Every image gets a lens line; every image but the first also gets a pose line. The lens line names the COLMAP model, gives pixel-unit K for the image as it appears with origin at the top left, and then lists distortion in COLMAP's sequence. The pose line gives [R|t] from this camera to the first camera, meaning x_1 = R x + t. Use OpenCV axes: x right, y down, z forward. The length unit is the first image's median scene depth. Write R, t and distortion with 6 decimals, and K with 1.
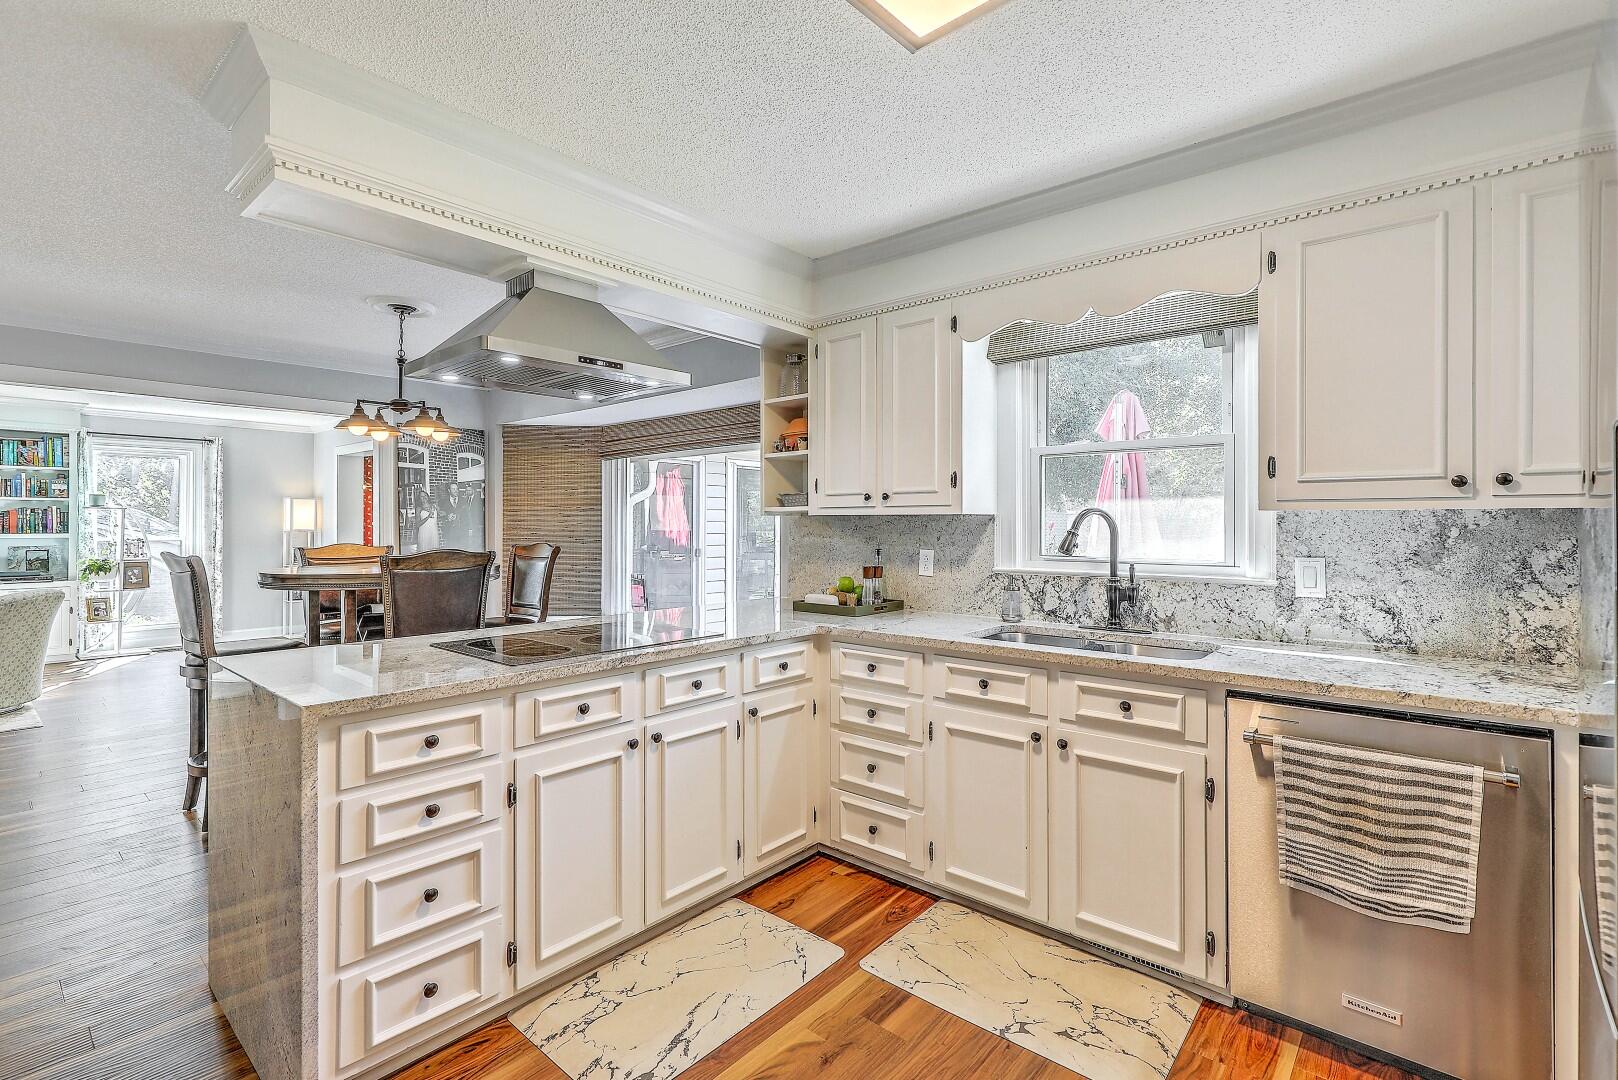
lens RADIAL K [[740.3, 0, 812.3], [0, 740.3, 526.1], [0, 0, 1]] dist [-0.000631, -0.000140]
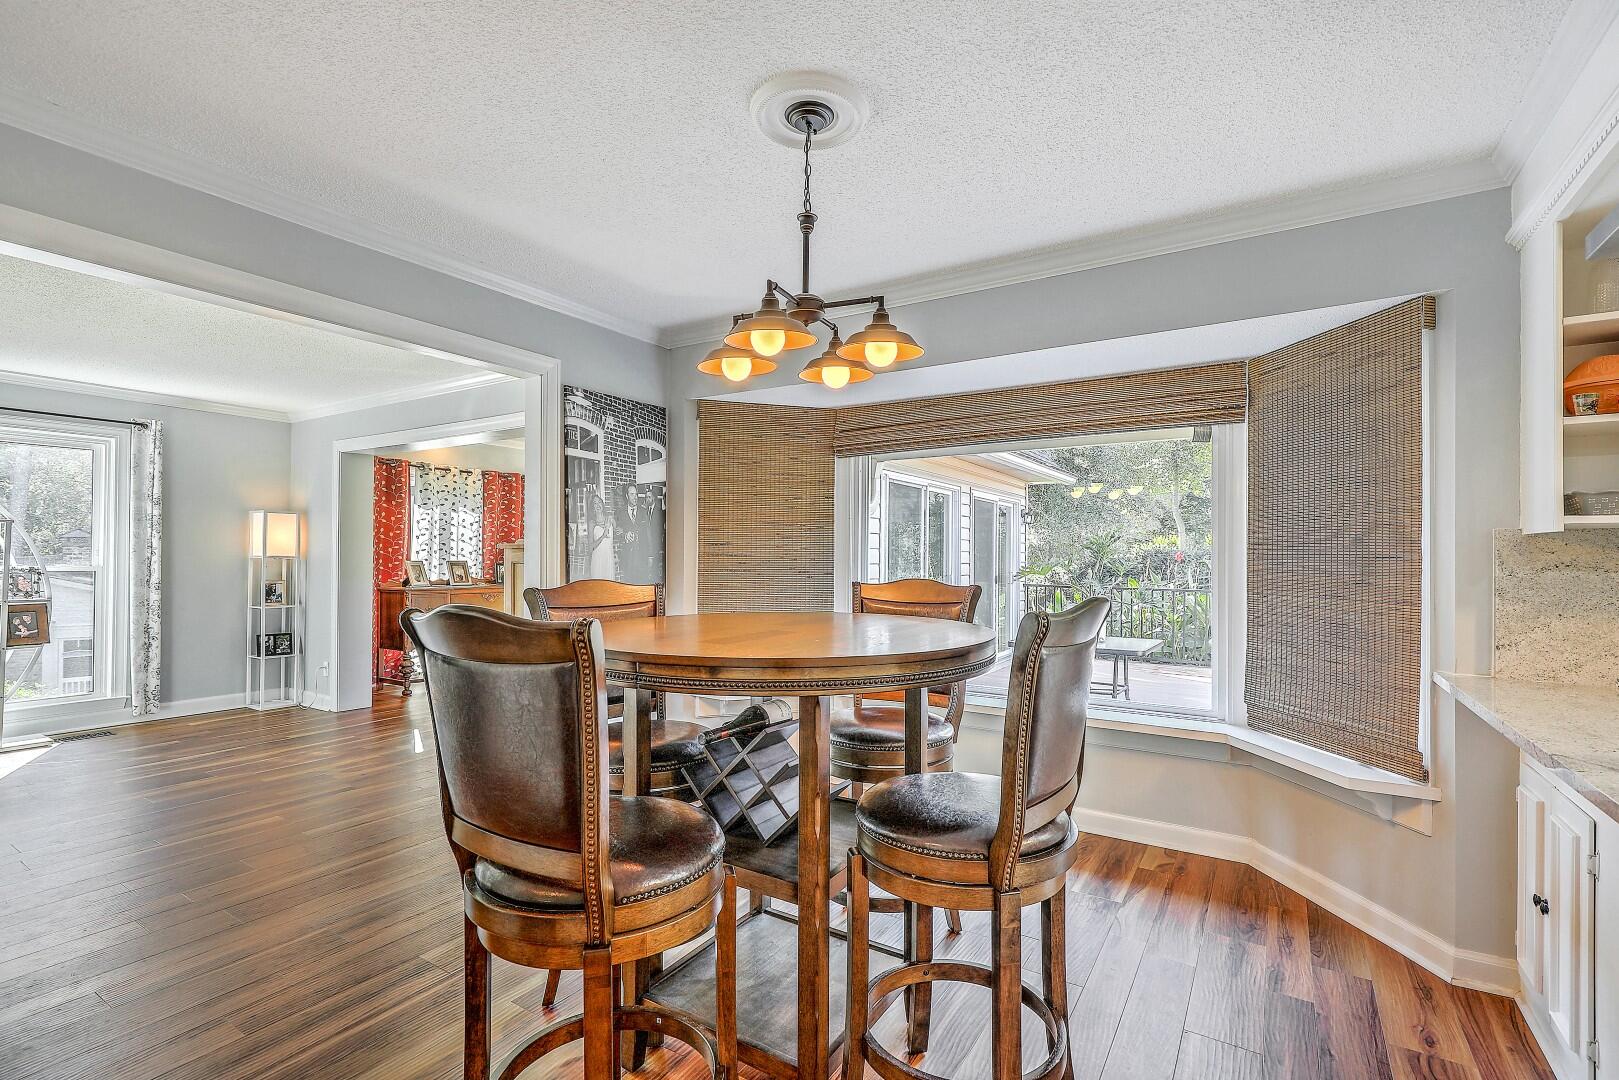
lens RADIAL K [[730.2, 0, 813.6], [0, 730.2, 557.7], [0, 0, 1]] dist [-0.000269, 0.000049]
pose [[0.988873, 0.005839, 0.148645, -0.409152], [-0.005755, 0.999983, -0.000995, 0.005565], [-0.148649, 0.000128, 0.988890, 0.330635]]
